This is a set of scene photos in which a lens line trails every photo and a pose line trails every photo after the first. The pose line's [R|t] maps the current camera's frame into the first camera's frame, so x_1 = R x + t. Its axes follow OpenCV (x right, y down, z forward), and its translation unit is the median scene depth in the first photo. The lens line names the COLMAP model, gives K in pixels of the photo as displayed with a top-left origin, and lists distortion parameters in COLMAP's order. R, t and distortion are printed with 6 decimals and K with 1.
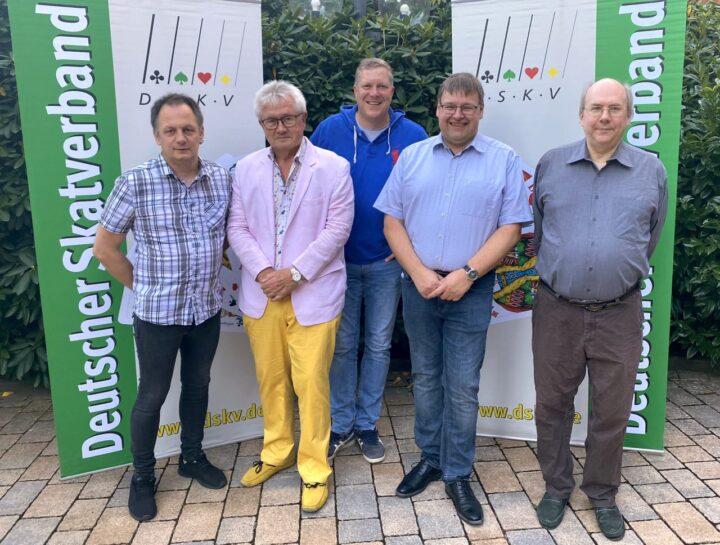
lens RADIAL K [[575.6, 0, 377.5], [0, 575.6, 245.5], [0, 0, 1]] dist [-0.012503, 0.021452]
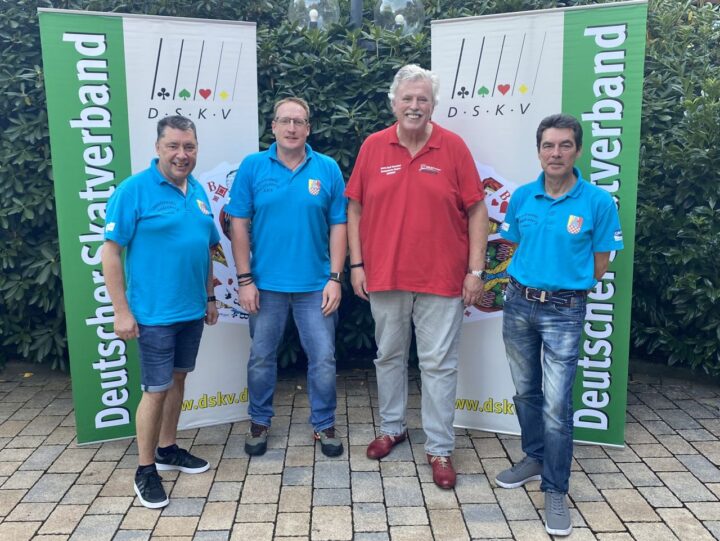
lens RADIAL K [[620.4, 0, 349.2], [0, 620.4, 262.8], [0, 0, 1]] dist [0.003077, -0.008539]
pose [[0.996865, 0.022557, -0.075842, 0.075721], [-0.020880, 0.999521, 0.022826, 0.003586], [0.076321, -0.021171, 0.996859, -0.185820]]
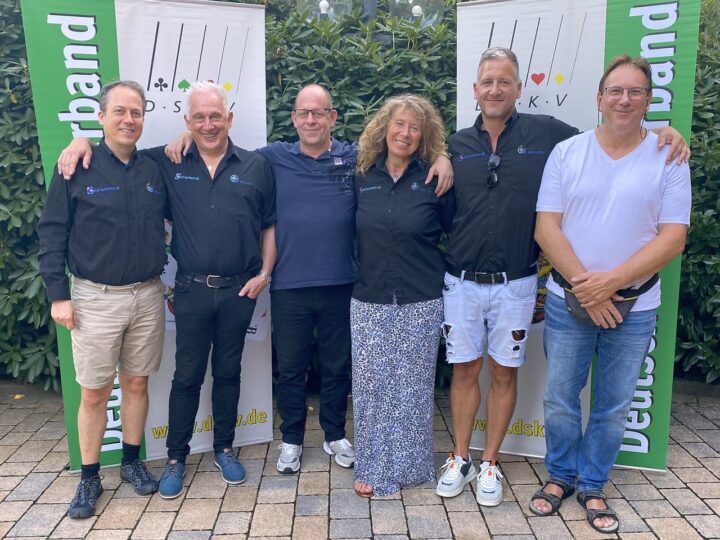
lens RADIAL K [[630.5, 0, 356.8], [0, 630.5, 293.9], [0, 0, 1]] dist [-0.019160, 0.032038]
pose [[0.997307, 0.020750, -0.070350, 0.045377], [-0.017830, 0.998963, 0.041882, 0.023871], [0.071146, -0.040514, 0.996643, -0.095736]]
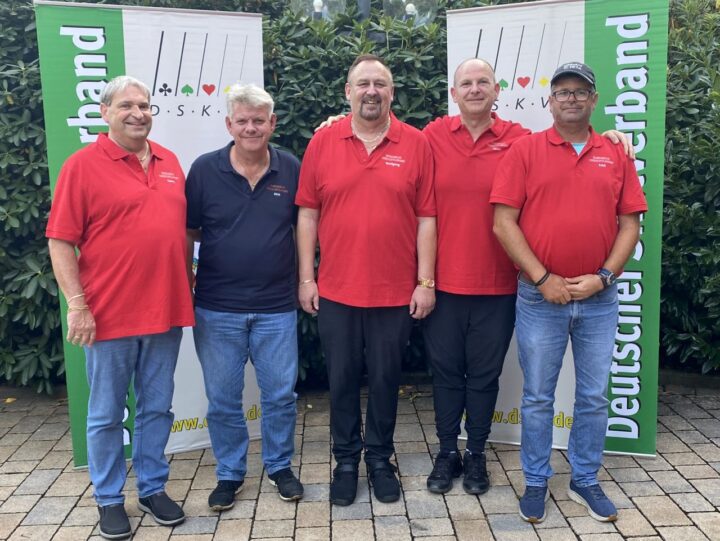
lens RADIAL K [[712.2, 0, 369.5], [0, 712.2, 278.7], [0, 0, 1]] dist [-0.003884, 0.000000]
pose [[0.998845, 0.006049, -0.047671, 0.056127], [-0.005421, 0.999897, 0.013289, 0.035687], [0.047746, -0.013015, 0.998775, -0.288568]]
